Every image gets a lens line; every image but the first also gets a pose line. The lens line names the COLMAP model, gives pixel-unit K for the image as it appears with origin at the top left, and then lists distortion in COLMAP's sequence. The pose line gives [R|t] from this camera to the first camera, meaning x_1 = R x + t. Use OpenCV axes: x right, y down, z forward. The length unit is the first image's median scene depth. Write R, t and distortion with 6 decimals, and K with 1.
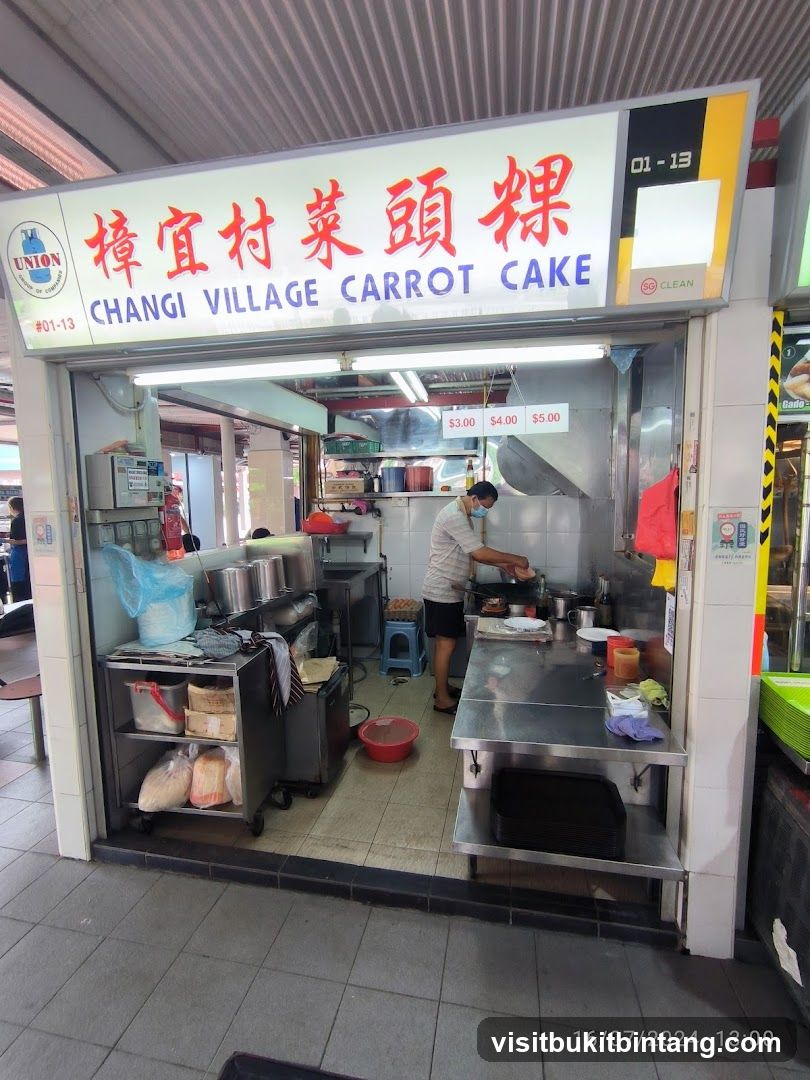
lens RADIAL K [[490.0, 0, 412.2], [0, 490.0, 540.9], [0, 0, 1]] dist [-0.014956, 0.005549]
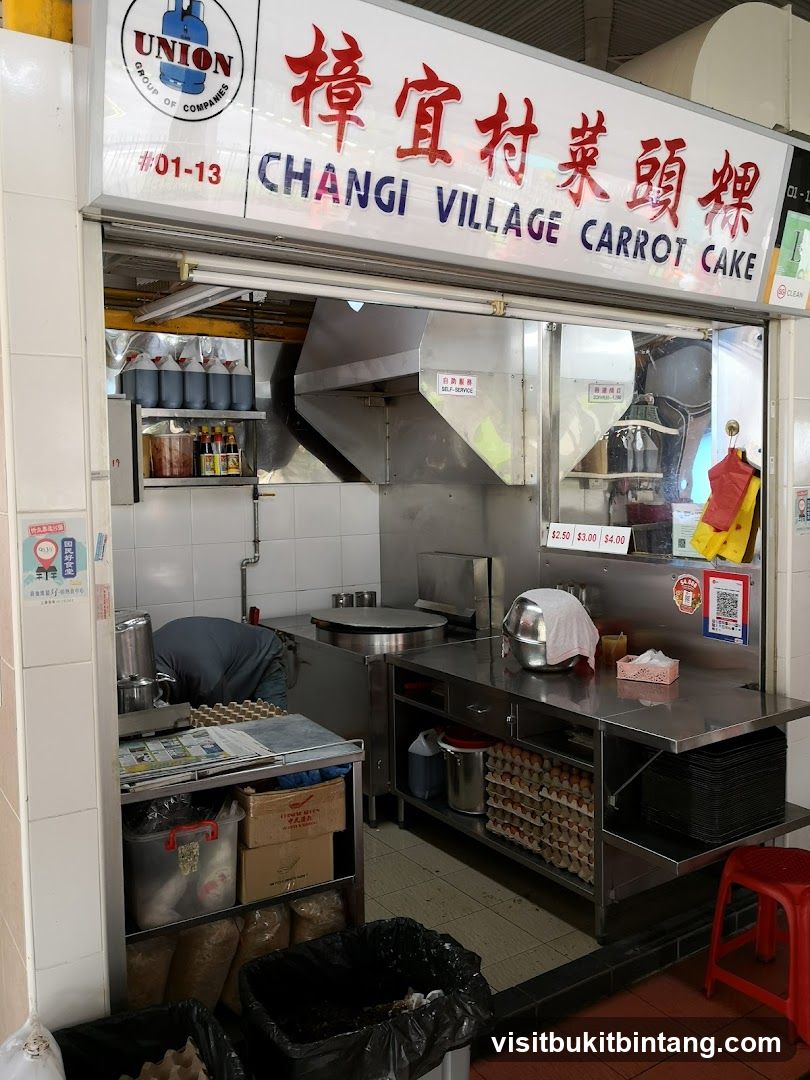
lens RADIAL K [[871.5, 0, 399.9], [0, 871.5, 520.6], [0, 0, 1]] dist [0.001525, 0.017616]
pose [[0.716862, -0.037569, 0.696202, -1.425501], [0.076274, 0.996780, -0.024748, -0.005010], [-0.693031, 0.070843, 0.717419, 0.171535]]
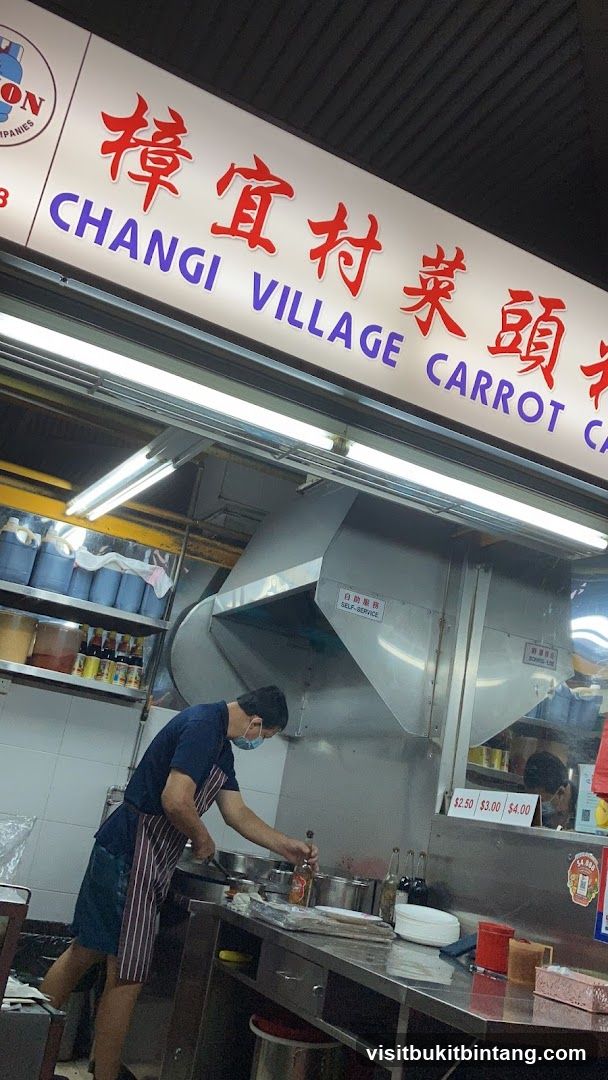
lens RADIAL K [[926.0, 0, 296.8], [0, 926.0, 540.3], [0, 0, 1]] dist [0.012776, 0.005010]
pose [[0.785179, 0.315238, 0.533028, -0.989158], [-0.122281, 0.922714, -0.365576, 0.298740], [-0.607076, 0.221863, 0.763043, 0.074271]]
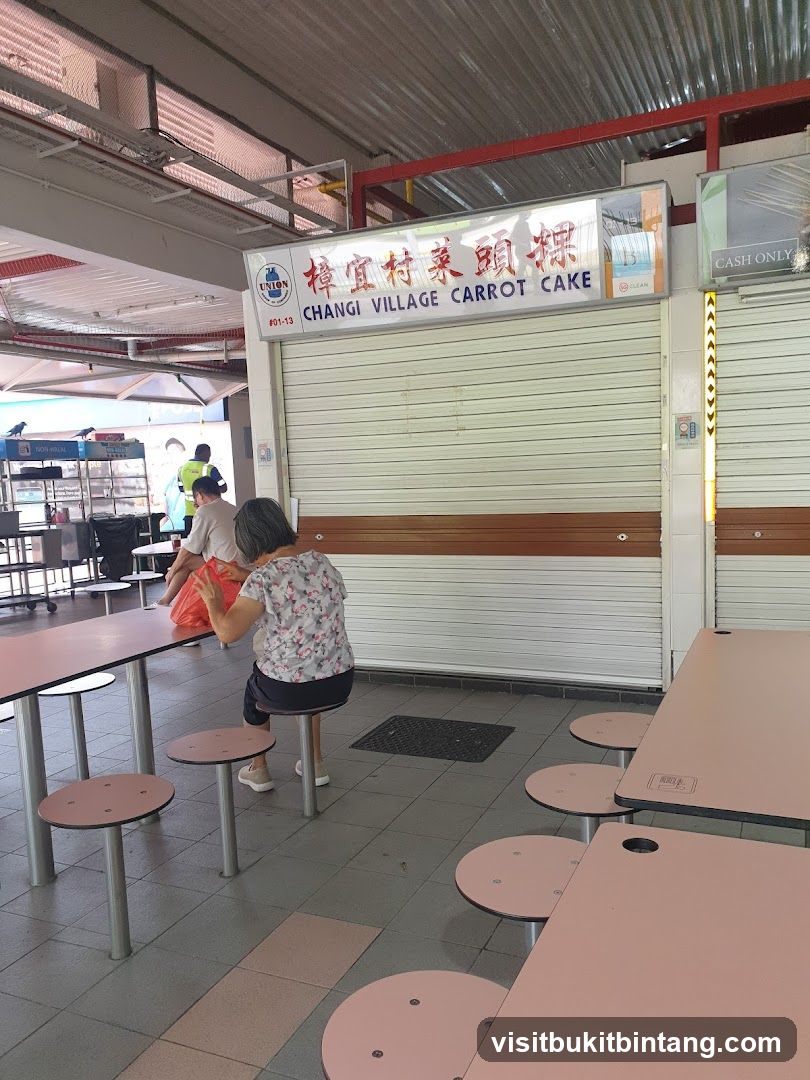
lens RADIAL K [[871.5, 0, 407.1], [0, 871.5, 563.2], [0, 0, 1]] dist [0.001525, 0.017616]
pose [[0.970223, 0.000070, -0.242212, 0.437481], [0.003592, 0.999886, 0.014677, 0.368902], [0.242185, -0.015110, 0.970112, -1.983234]]
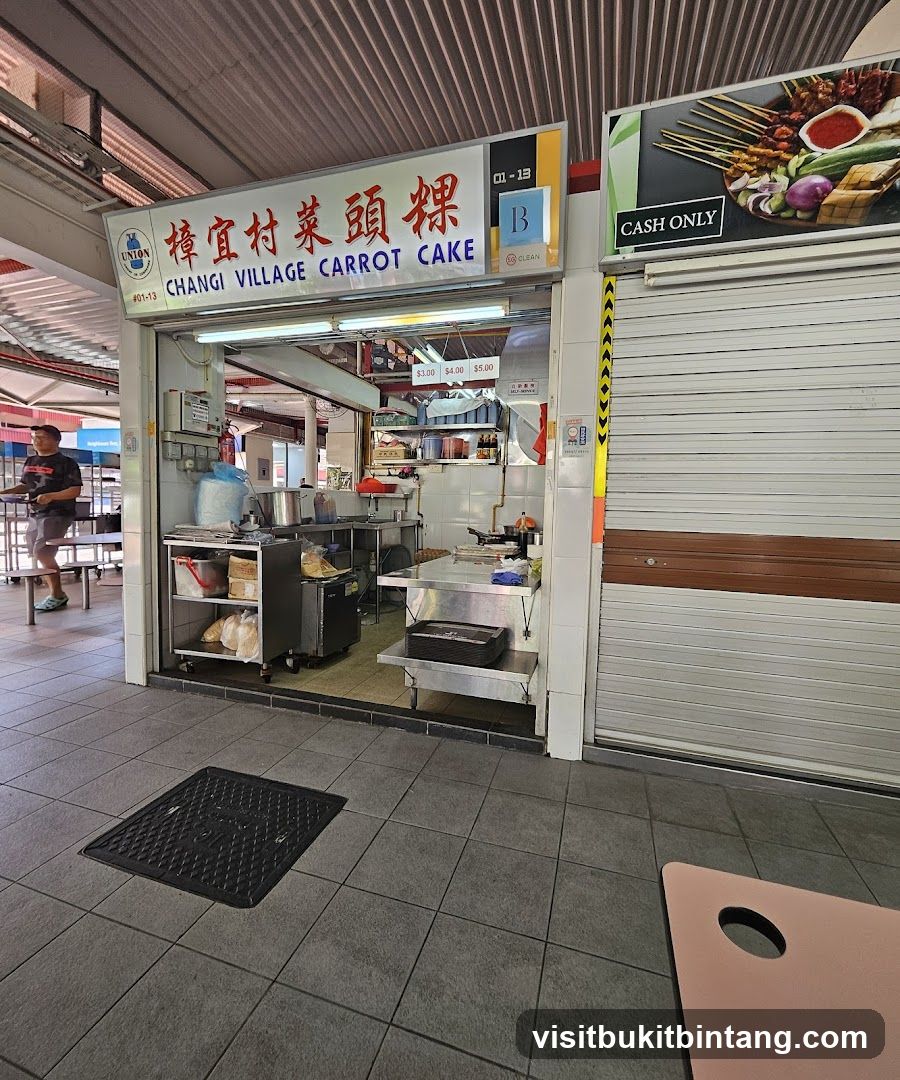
lens RADIAL K [[476.3, 0, 462.4], [0, 476.3, 530.8], [0, 0, 1]] dist [-0.002199, -0.001486]
pose [[0.993522, 0.045060, -0.104323, 0.468241], [-0.049221, 0.998078, -0.037656, 0.312075], [0.102426, 0.042547, 0.993830, -0.354984]]
